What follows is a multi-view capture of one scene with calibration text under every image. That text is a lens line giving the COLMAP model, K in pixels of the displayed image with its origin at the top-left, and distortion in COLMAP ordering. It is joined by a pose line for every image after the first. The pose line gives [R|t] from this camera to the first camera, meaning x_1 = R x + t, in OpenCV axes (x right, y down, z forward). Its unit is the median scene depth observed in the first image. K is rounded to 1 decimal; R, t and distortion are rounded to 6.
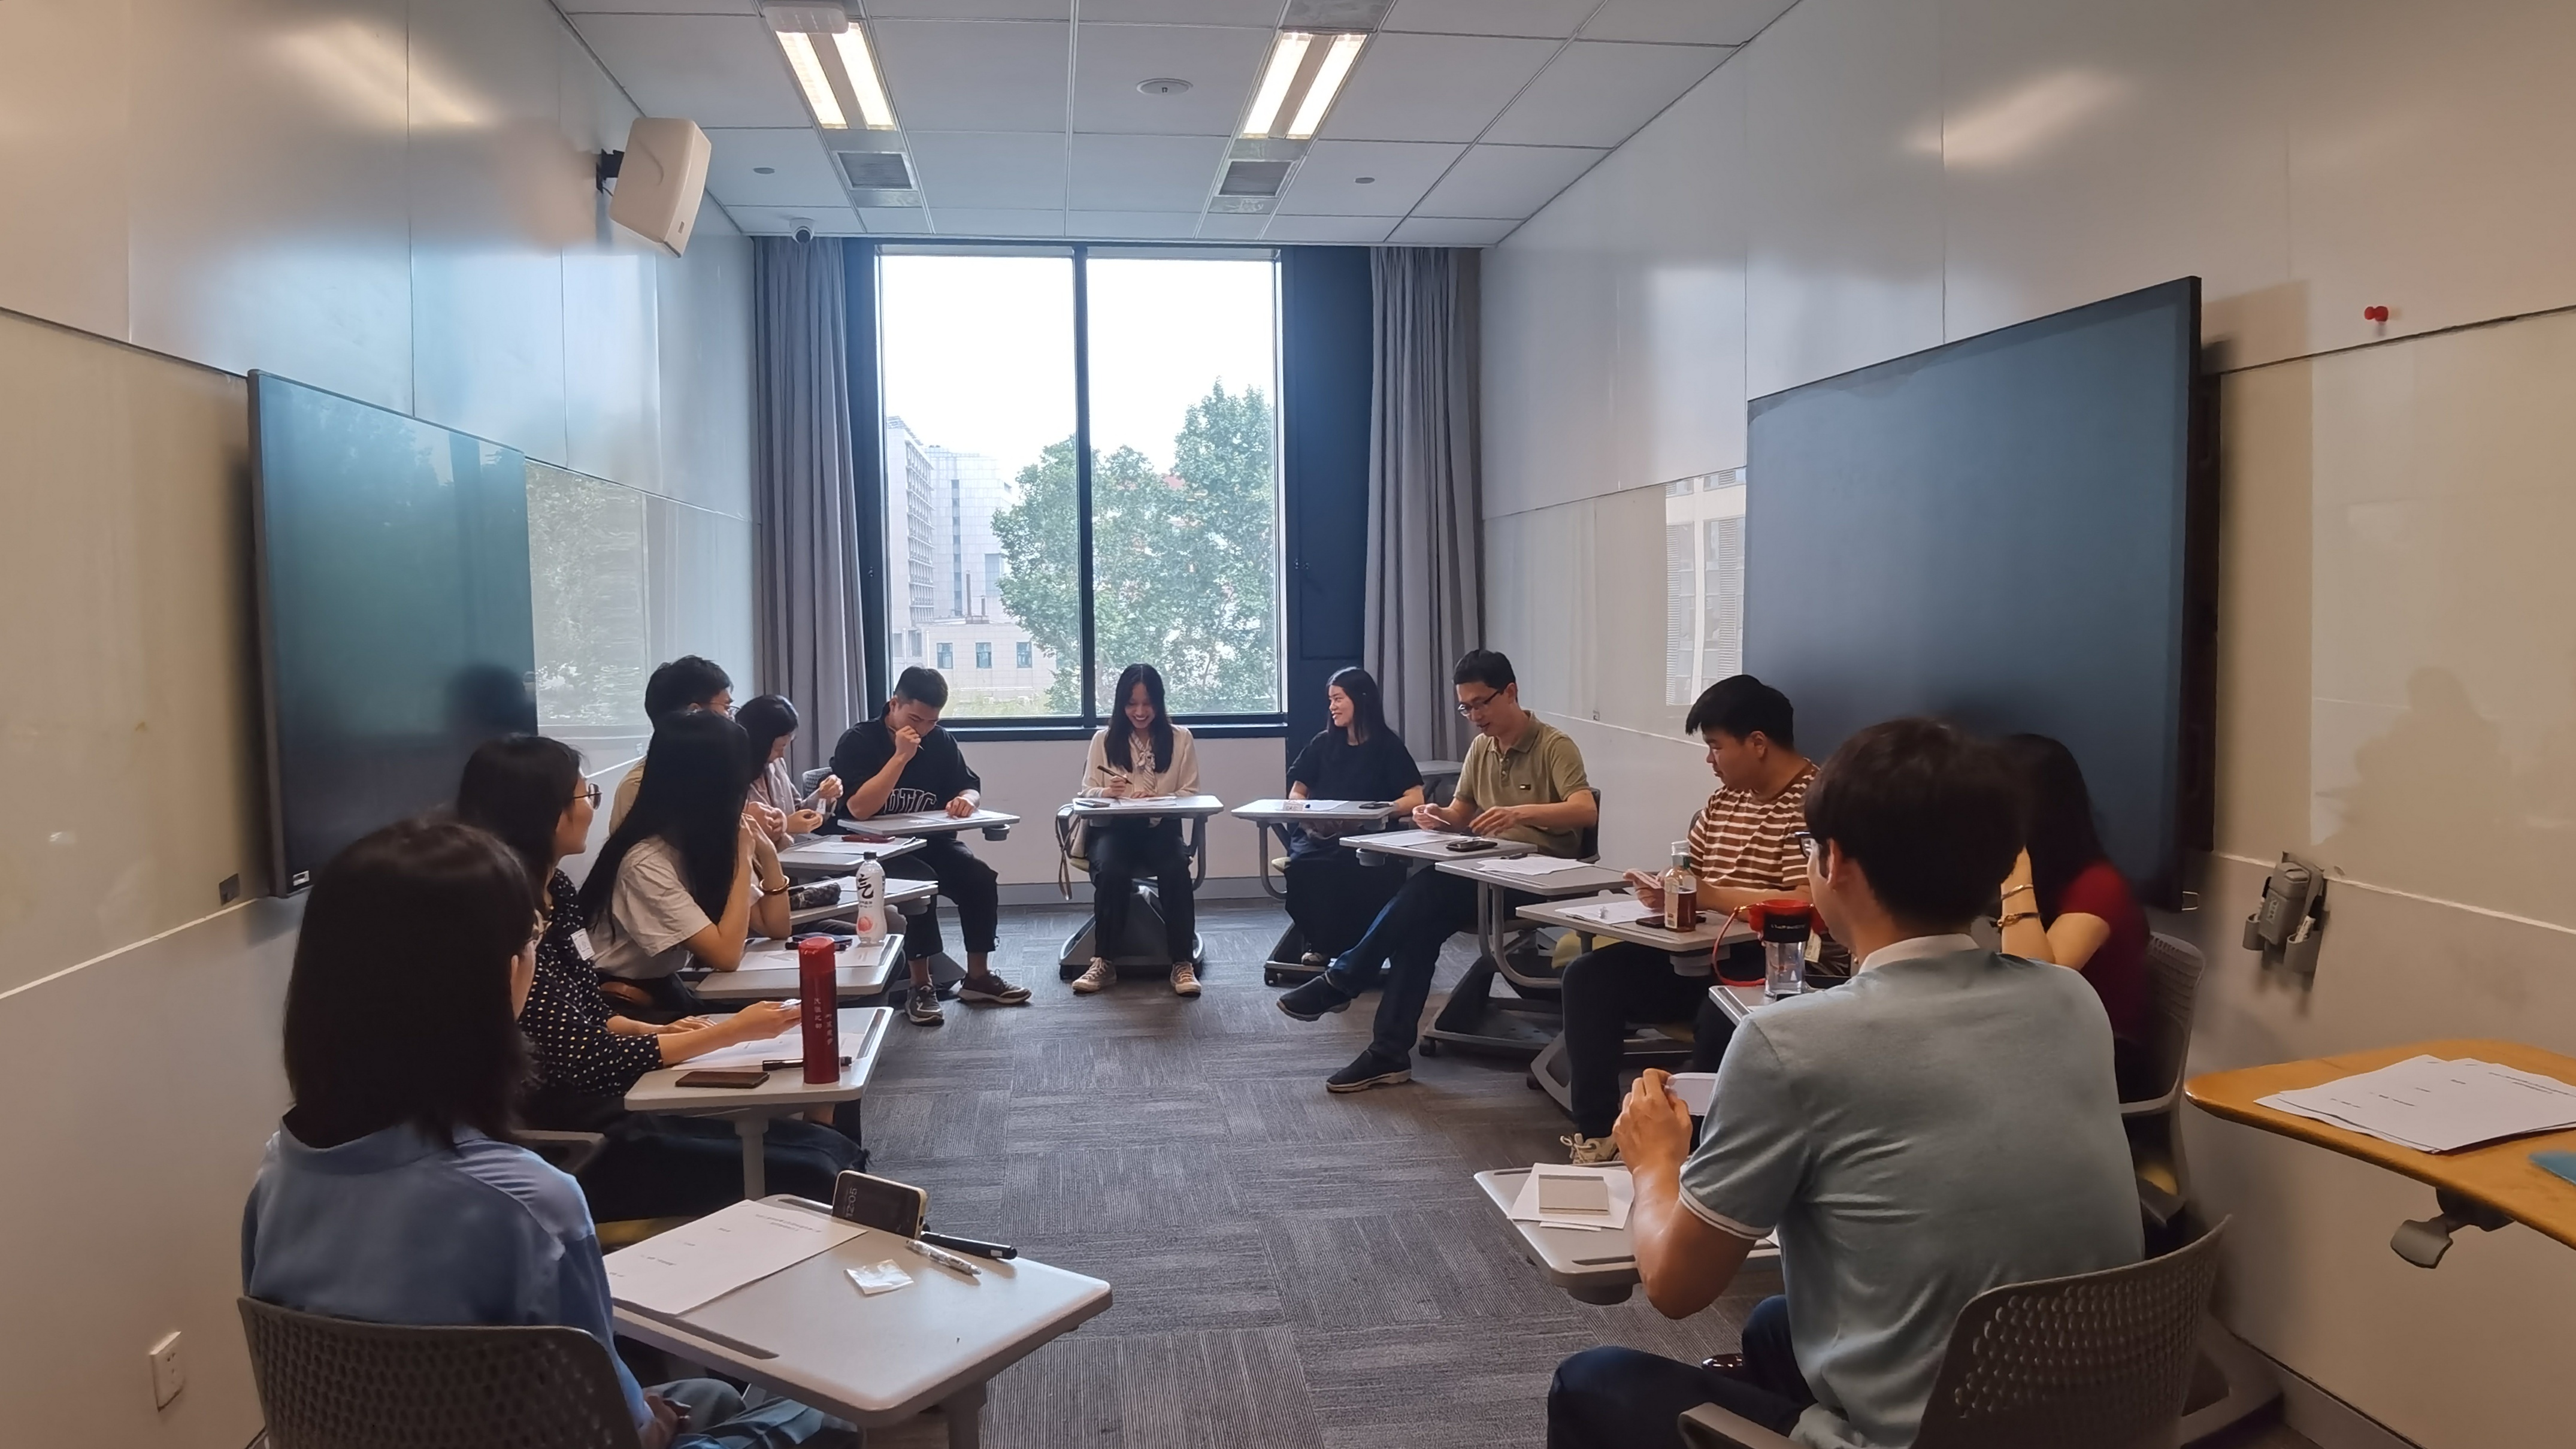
lens RADIAL K [[1713.8, 0, 1288.0], [0, 1713.8, 724.5], [0, 0, 1]] dist [-0.022028, -0.088048]
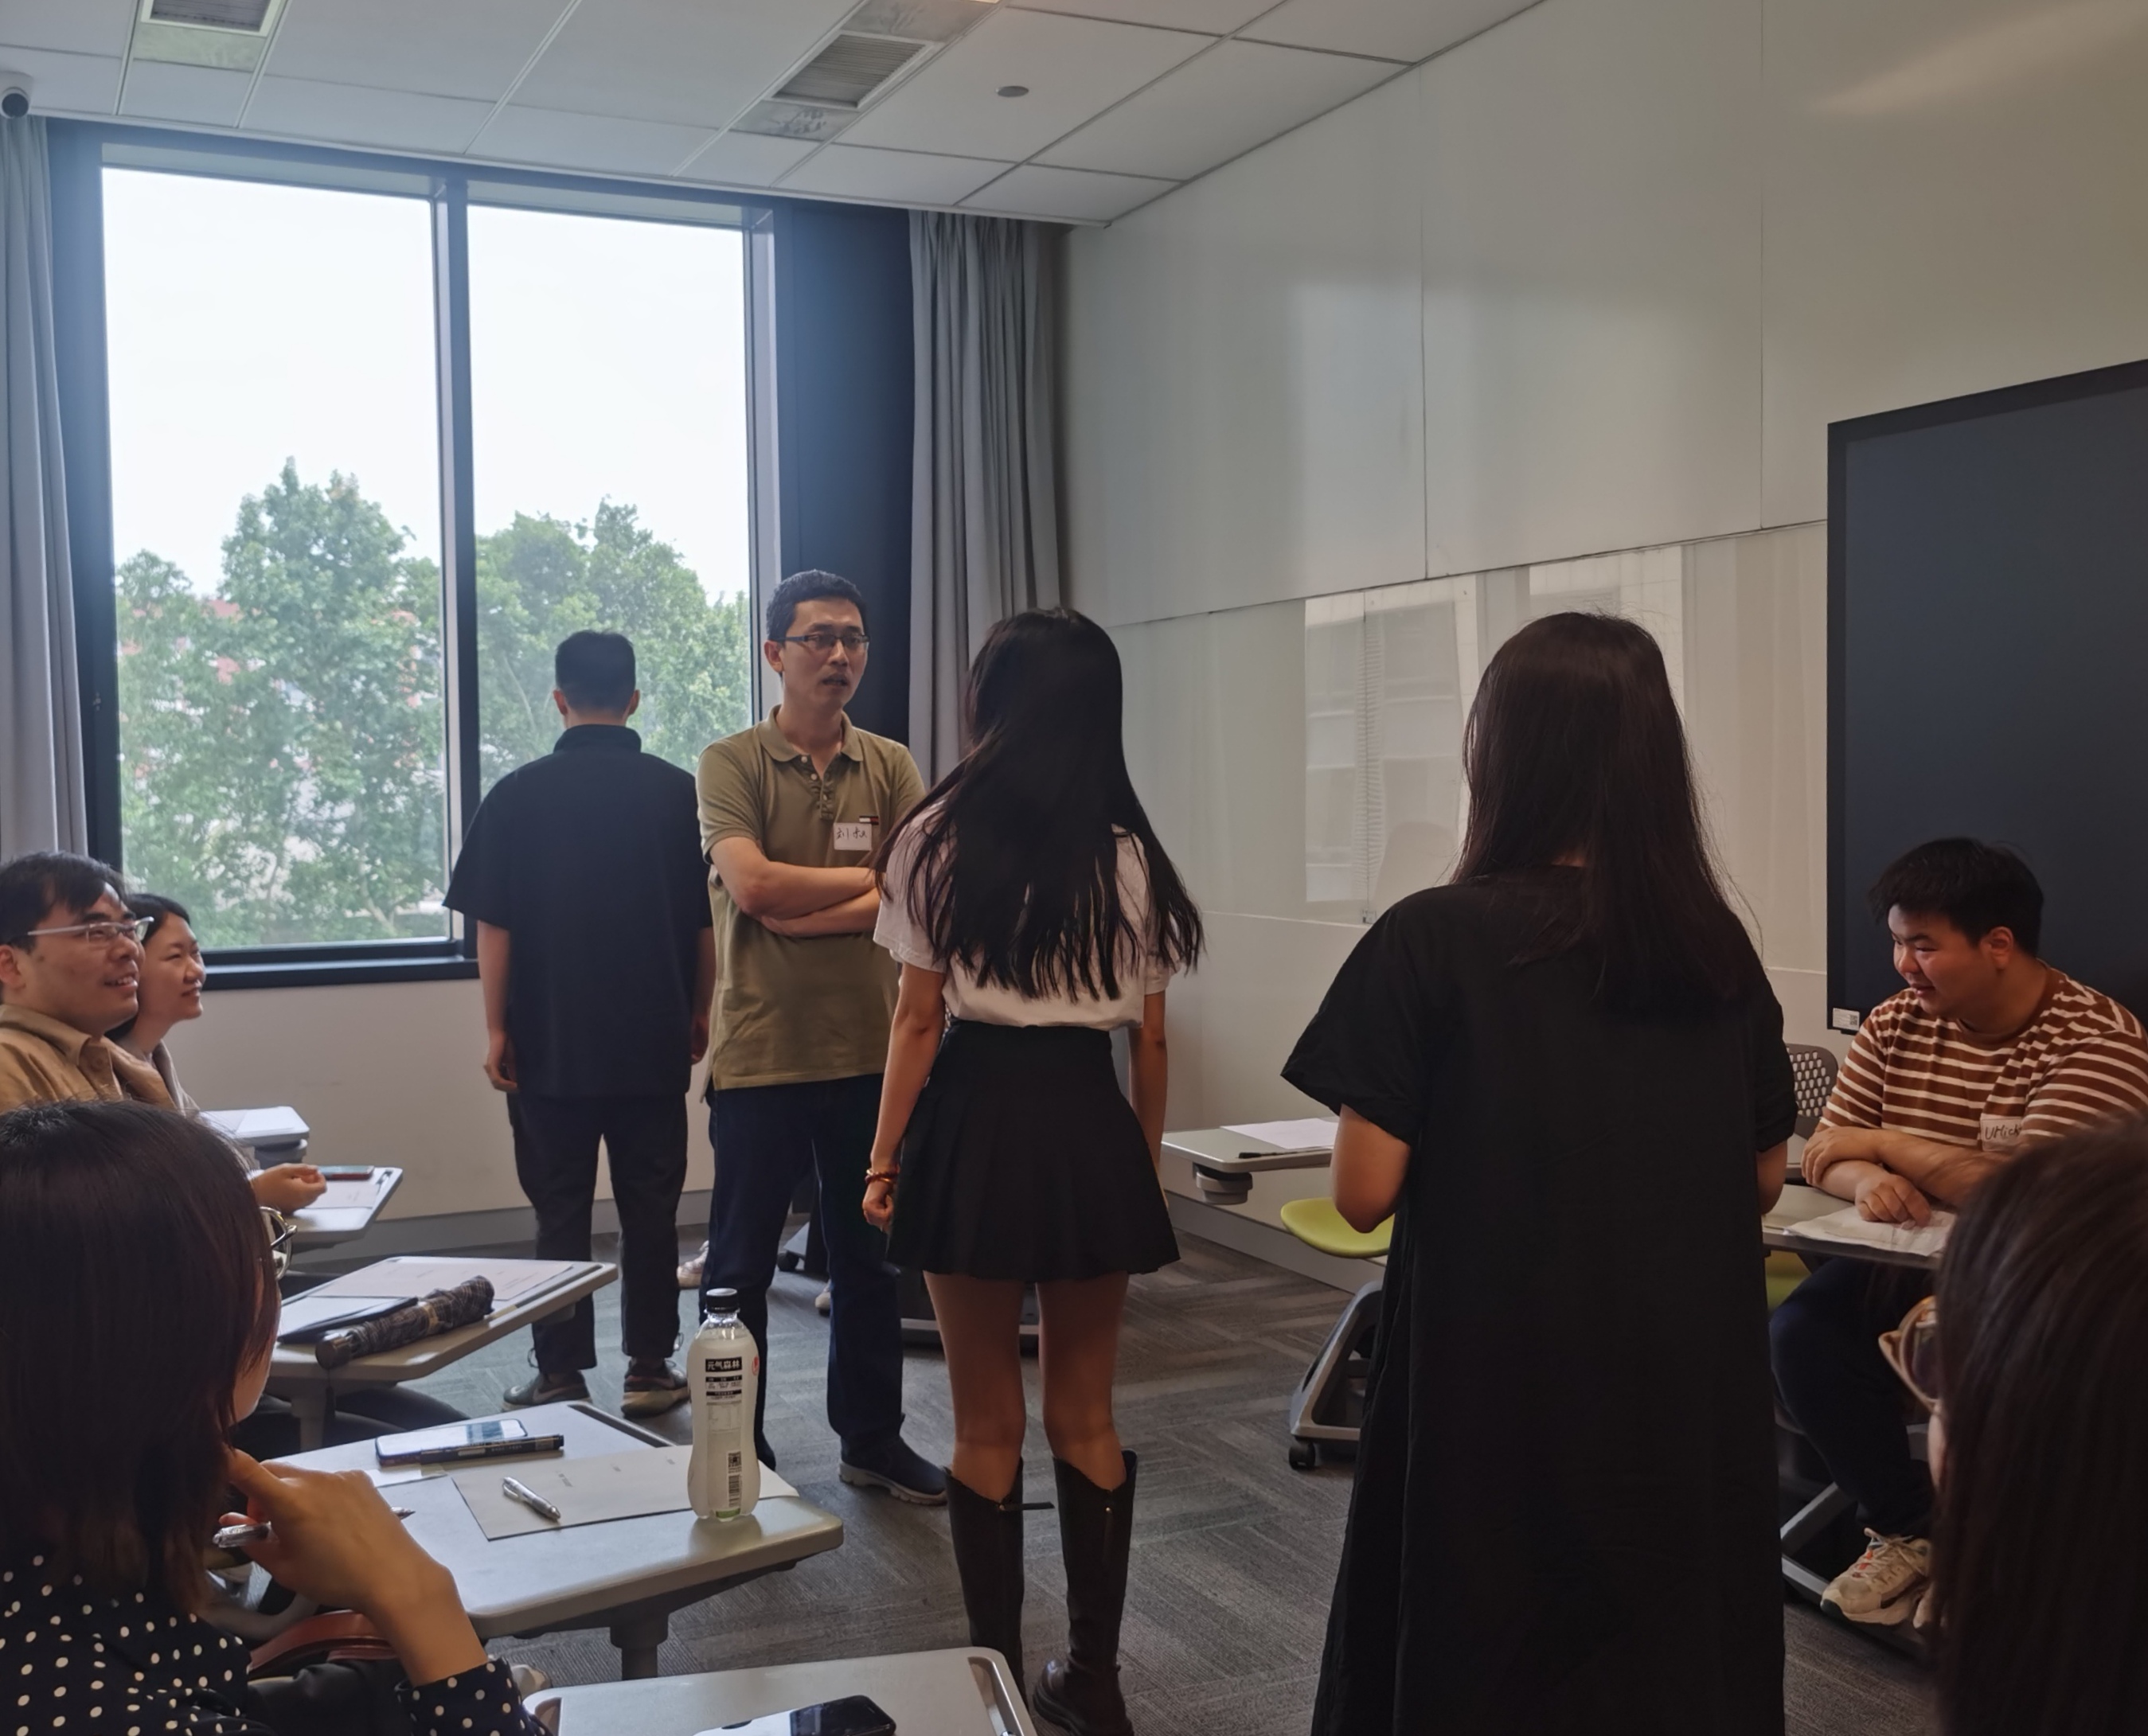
lens RADIAL K [[2283.4, 0, 1060.4], [0, 2283.4, 812.2], [0, 0, 1]] dist [-0.009696, 0.132004]
pose [[0.953489, -0.008502, 0.301306, -0.164741], [0.025884, 0.998219, -0.053743, -0.001367], [-0.300313, 0.059043, 0.952012, 0.160446]]
